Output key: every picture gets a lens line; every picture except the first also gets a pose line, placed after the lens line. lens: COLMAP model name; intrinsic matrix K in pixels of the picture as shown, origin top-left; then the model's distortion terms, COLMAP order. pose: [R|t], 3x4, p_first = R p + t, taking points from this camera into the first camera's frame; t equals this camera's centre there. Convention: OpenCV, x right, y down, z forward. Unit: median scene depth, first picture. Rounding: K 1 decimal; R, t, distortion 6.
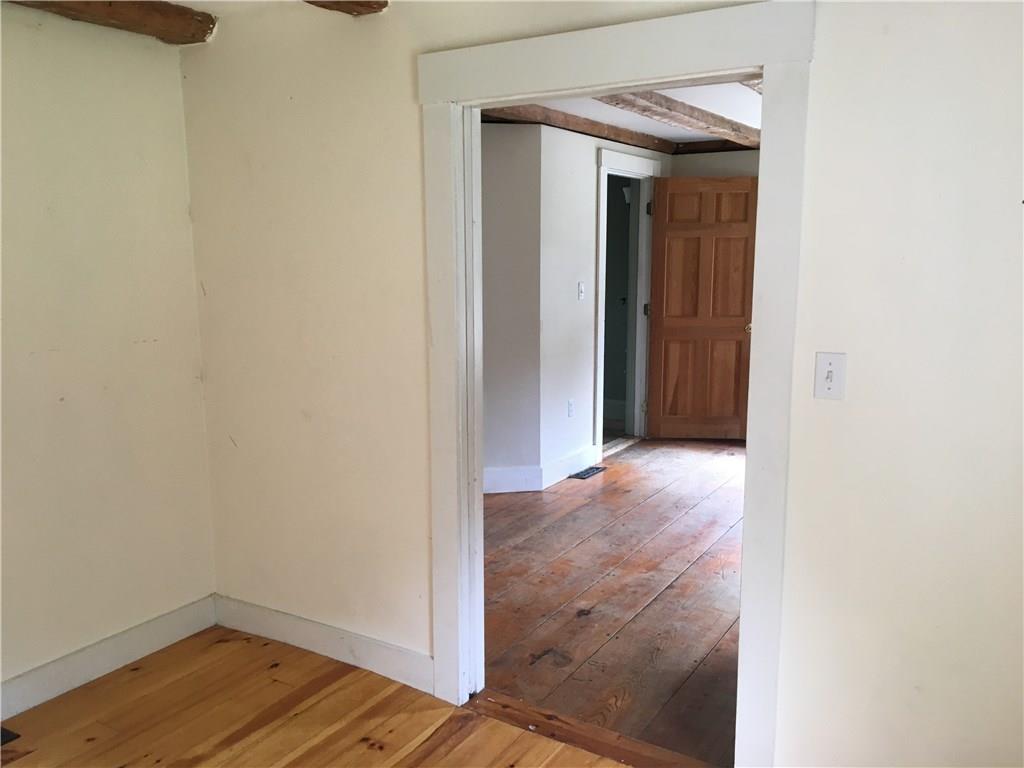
lens RADIAL K [[874.7, 0, 514.0], [0, 874.7, 384.9], [0, 0, 1]] dist [0.088536, -0.109524]
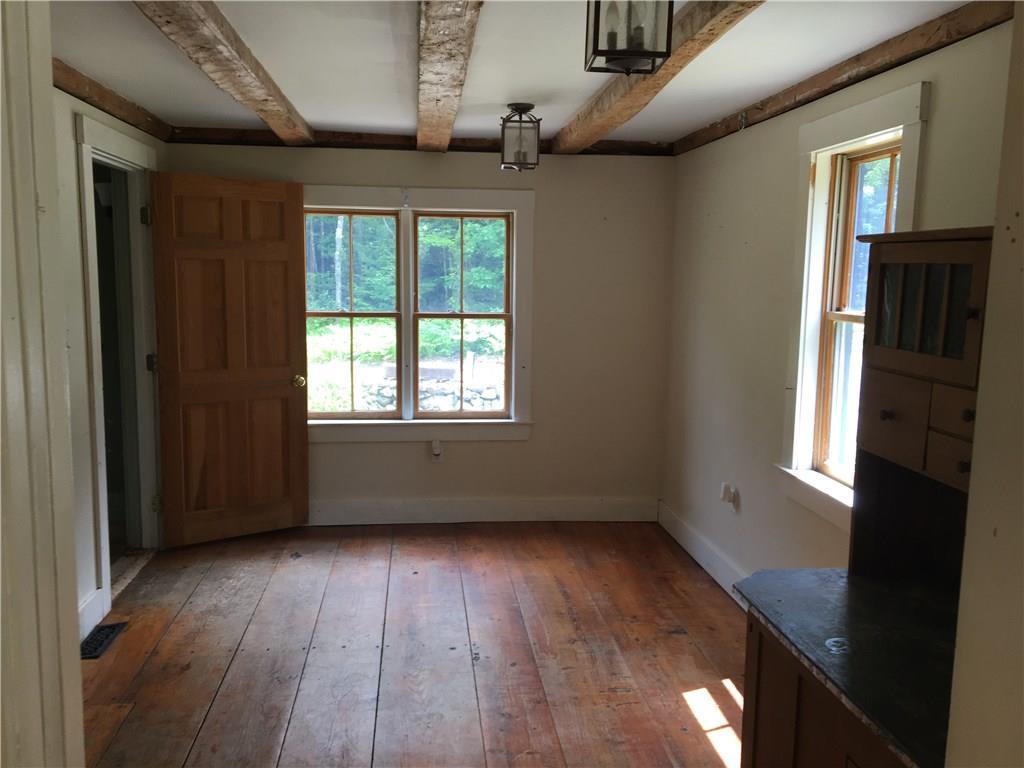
lens RADIAL K [[874.7, 0, 508.1], [0, 874.7, 377.8], [0, 0, 1]] dist [0.088536, -0.109524]
pose [[0.796862, -0.065367, 0.600615, -0.044768], [0.082625, 0.996580, -0.001161, -0.054220], [-0.598485, 0.050551, 0.799537, 0.304192]]
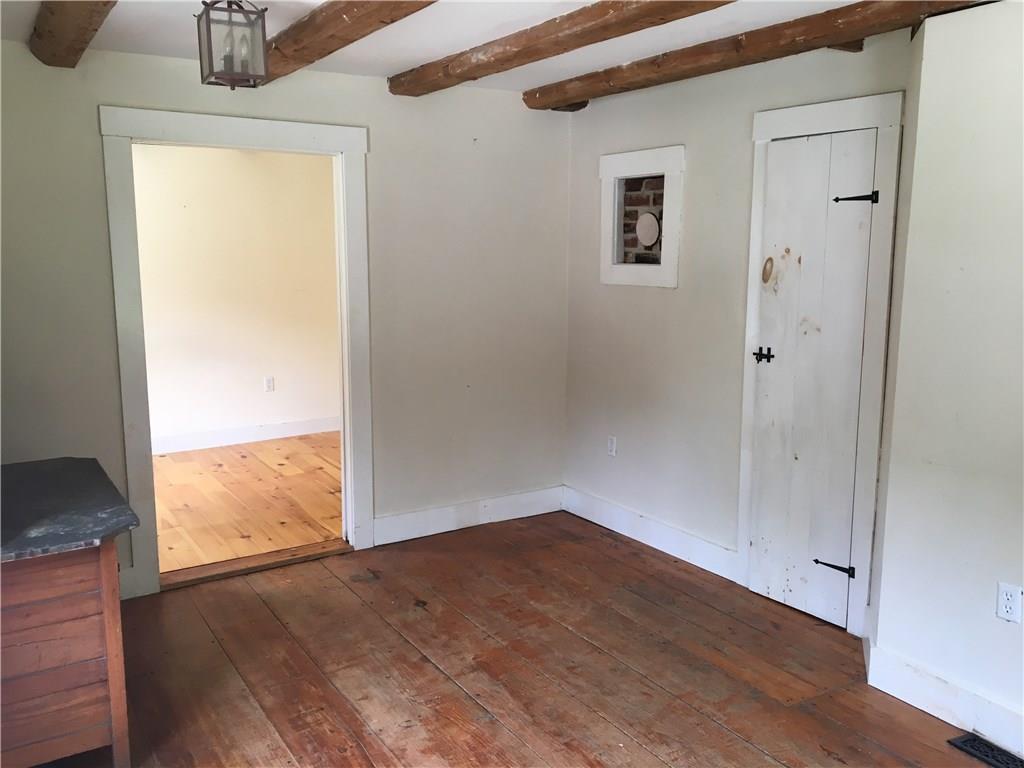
lens RADIAL K [[874.7, 0, 511.7], [0, 874.7, 384.3], [0, 0, 1]] dist [0.088536, -0.109524]
pose [[-0.461168, 0.141464, -0.875964, 0.529863], [-0.138442, 0.963648, 0.228510, -0.141851], [0.876446, 0.226651, -0.424819, 0.868011]]
